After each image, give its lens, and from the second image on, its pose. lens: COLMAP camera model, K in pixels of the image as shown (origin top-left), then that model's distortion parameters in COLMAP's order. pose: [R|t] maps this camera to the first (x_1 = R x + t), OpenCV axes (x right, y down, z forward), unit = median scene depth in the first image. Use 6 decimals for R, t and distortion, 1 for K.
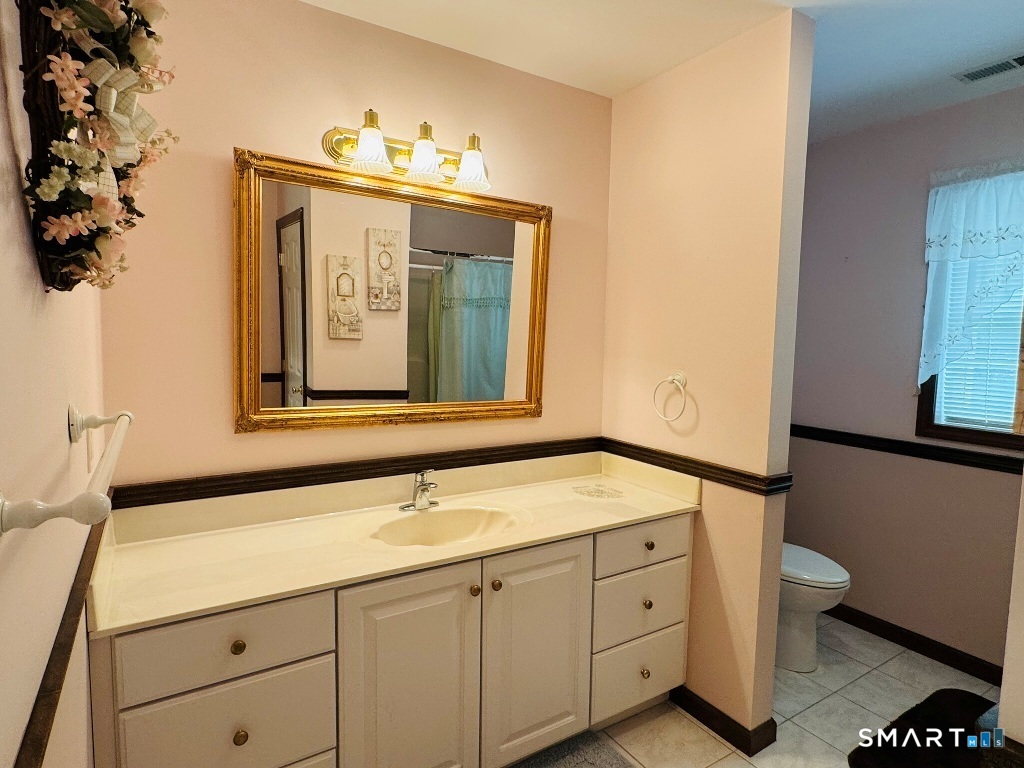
lens RADIAL K [[565.9, 0, 513.5], [0, 565.9, 390.8], [0, 0, 1]] dist [0.007294, -0.000944]
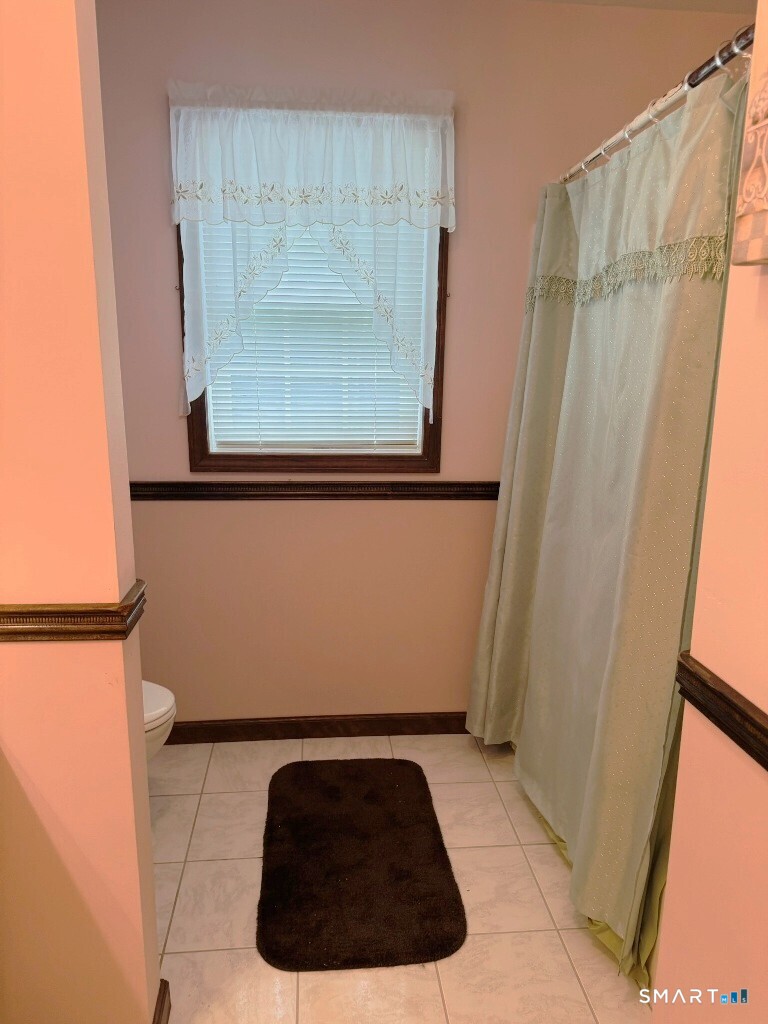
lens RADIAL K [[710.2, 0, 387.1], [0, 710.2, 517.7], [0, 0, 1]] dist [0.017441, -0.018631]
pose [[0.436880, -0.208537, 0.875013, 0.006091], [0.088038, 0.977998, 0.189125, -0.016384], [-0.895201, -0.005590, 0.445627, 0.398304]]
